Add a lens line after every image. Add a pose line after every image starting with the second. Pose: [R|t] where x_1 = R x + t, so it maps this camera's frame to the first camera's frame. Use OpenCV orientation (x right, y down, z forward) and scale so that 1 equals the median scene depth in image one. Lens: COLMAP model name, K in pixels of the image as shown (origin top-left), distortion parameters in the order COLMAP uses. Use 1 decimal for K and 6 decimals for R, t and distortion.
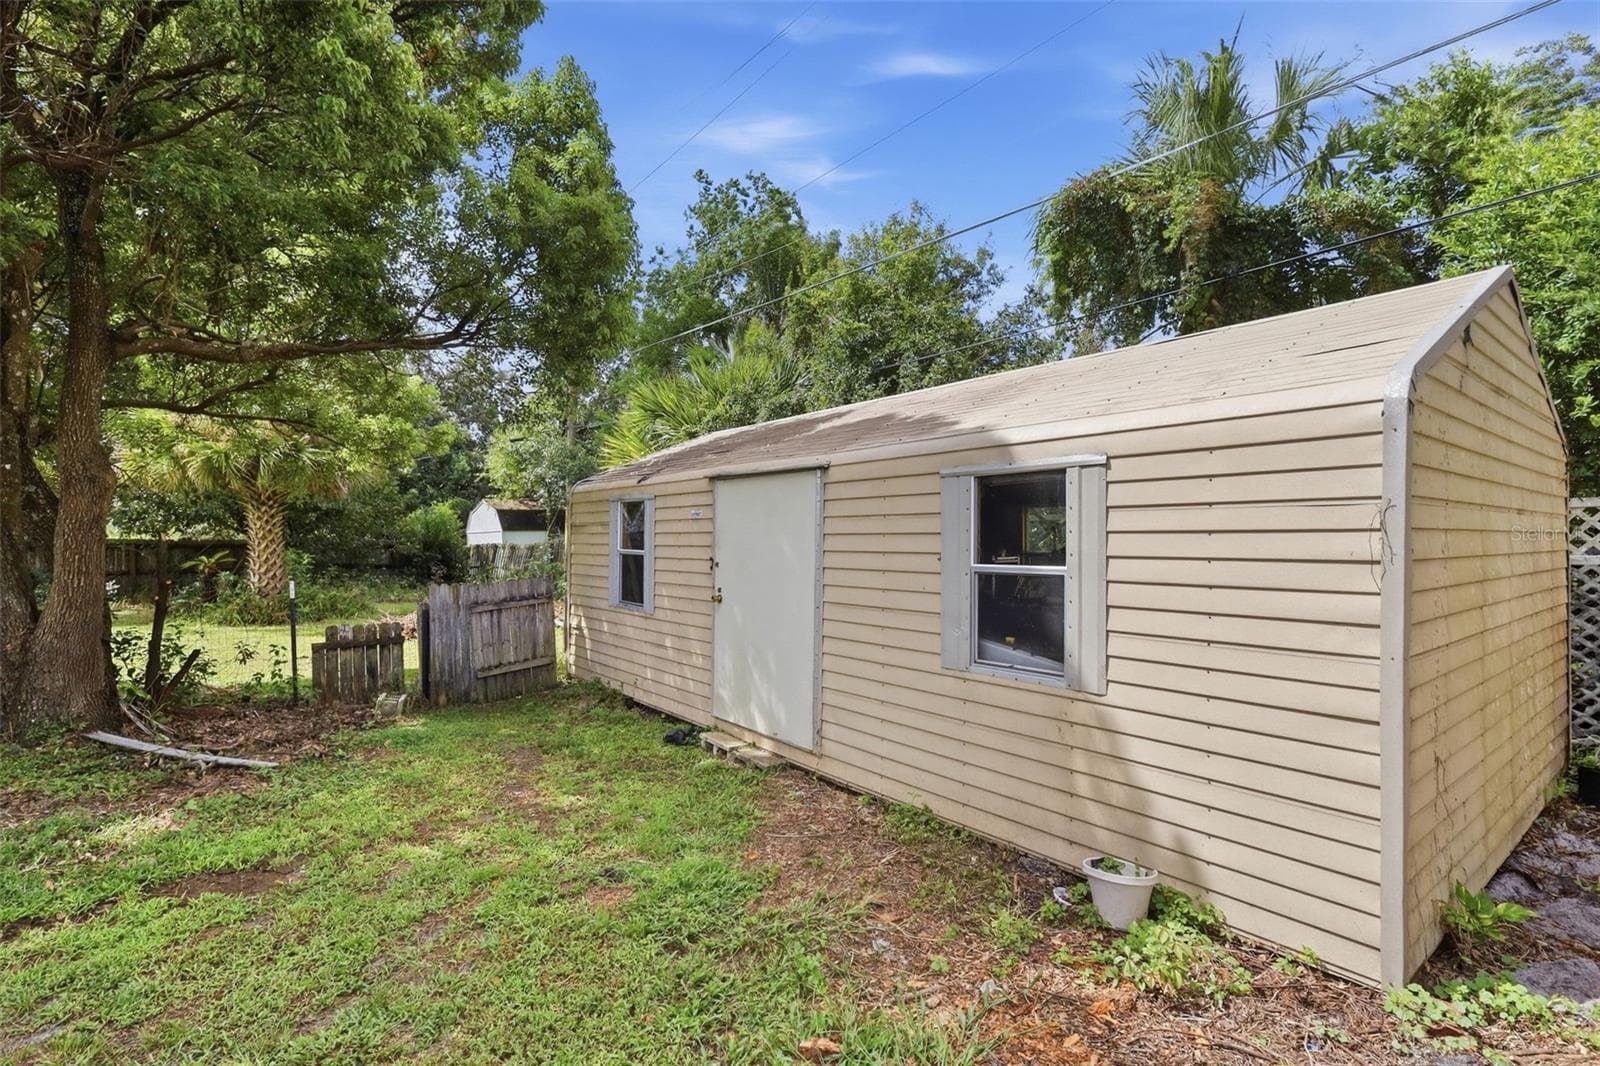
lens RADIAL K [[743.1, 0, 800.0], [0, 743.1, 533.0], [0, 0, 1]] dist [-0.040734, -0.000074]
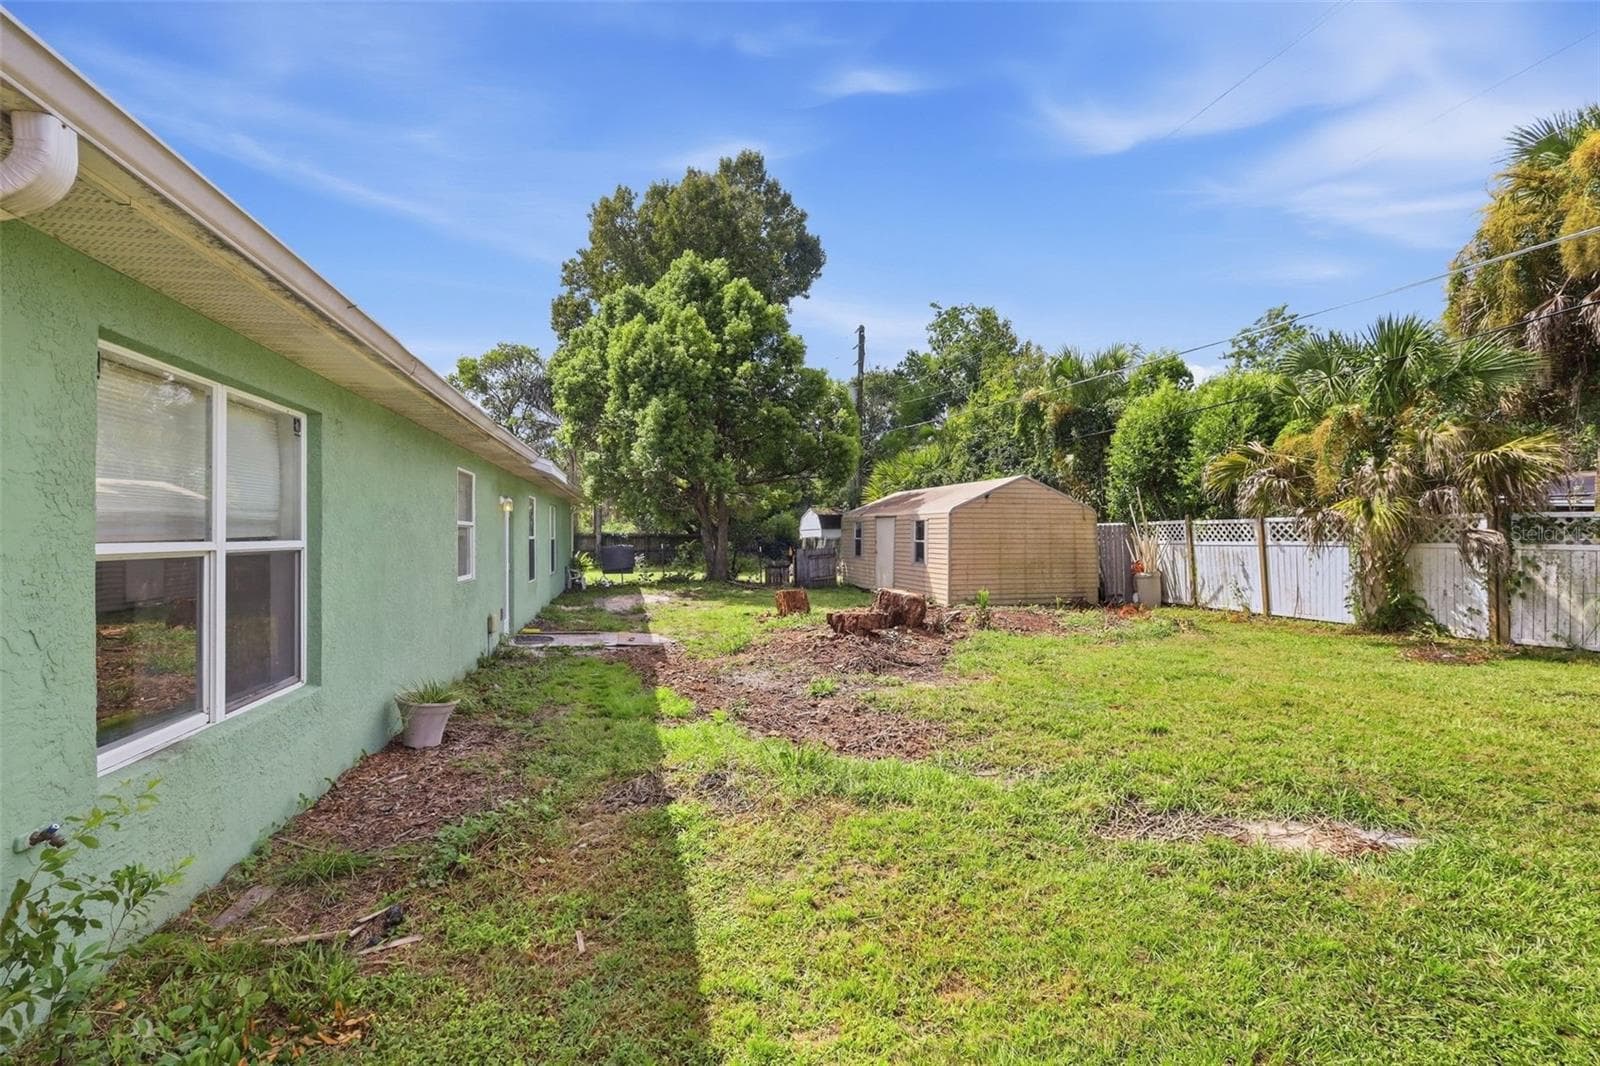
lens RADIAL K [[743.1, 0, 800.0], [0, 743.1, 533.0], [0, 0, 1]] dist [-0.040734, -0.000074]
pose [[0.914996, 0.001245, -0.403460, 1.069204], [0.002015, 0.999969, 0.007654, -0.034109], [0.403457, -0.007817, 0.914965, -2.575132]]
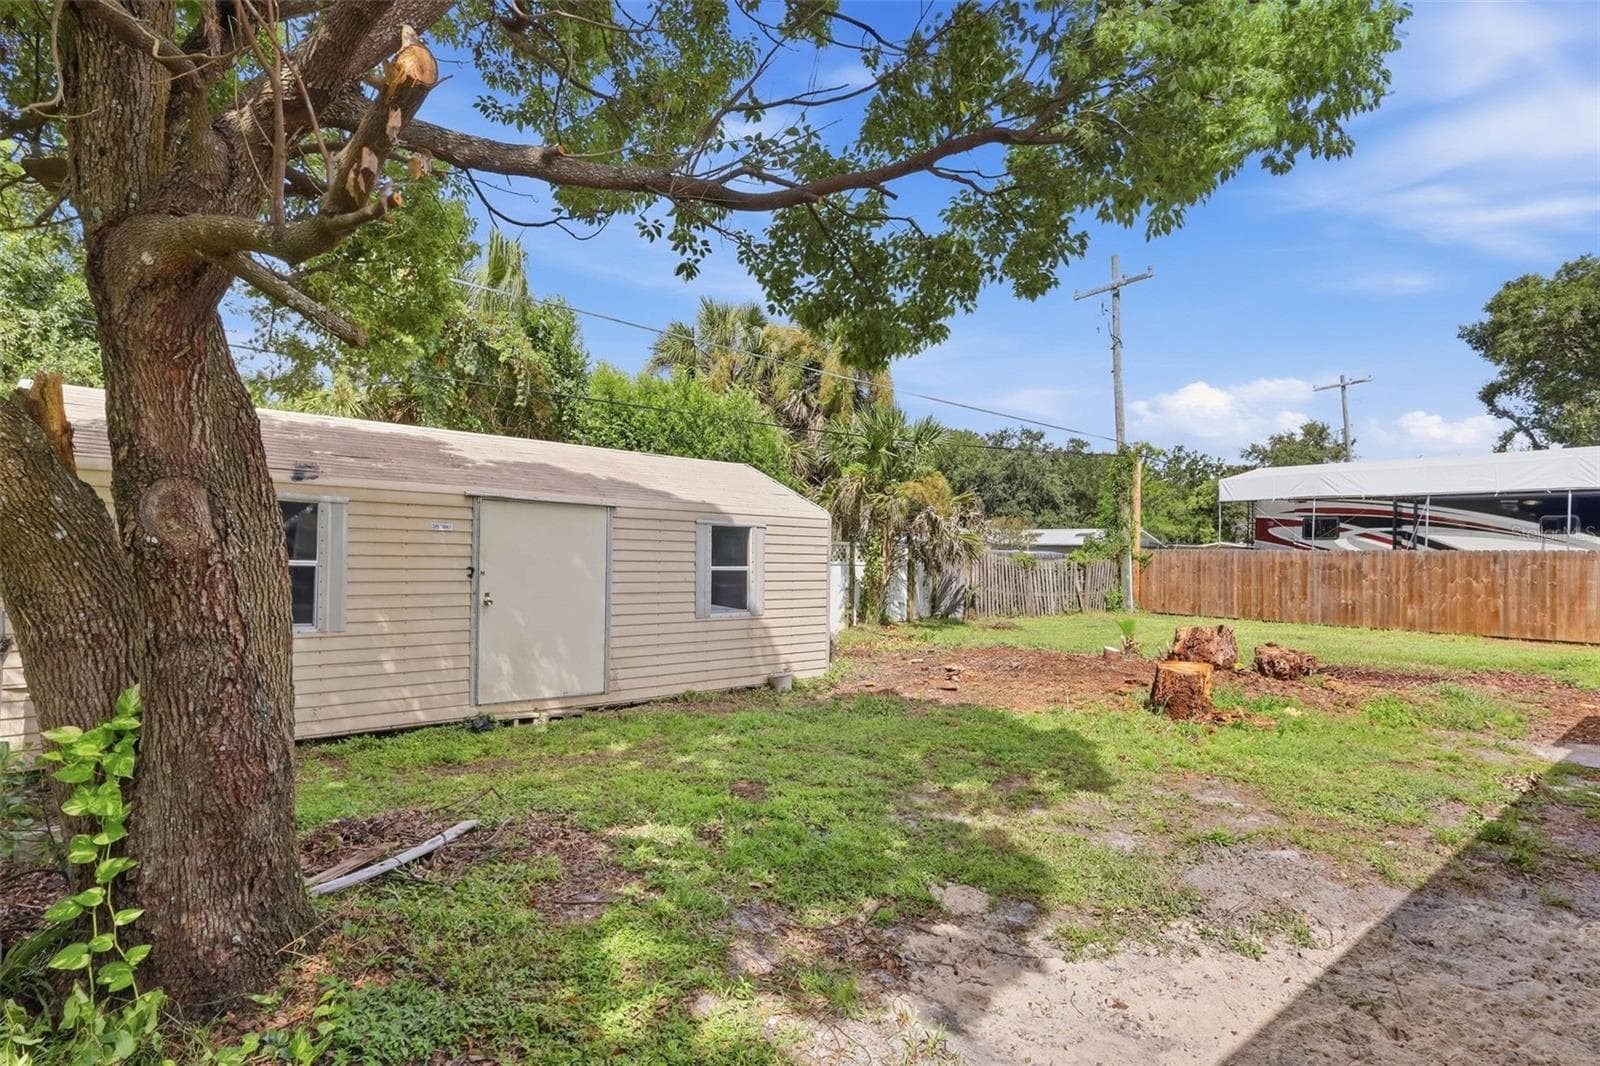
lens RADIAL K [[743.1, 0, 800.0], [0, 743.1, 533.0], [0, 0, 1]] dist [-0.040734, -0.000074]
pose [[-0.039849, 0.024059, 0.998916, -1.397262], [-0.030344, 0.999220, -0.025277, -0.006147], [-0.998745, -0.031319, -0.039088, 0.605256]]
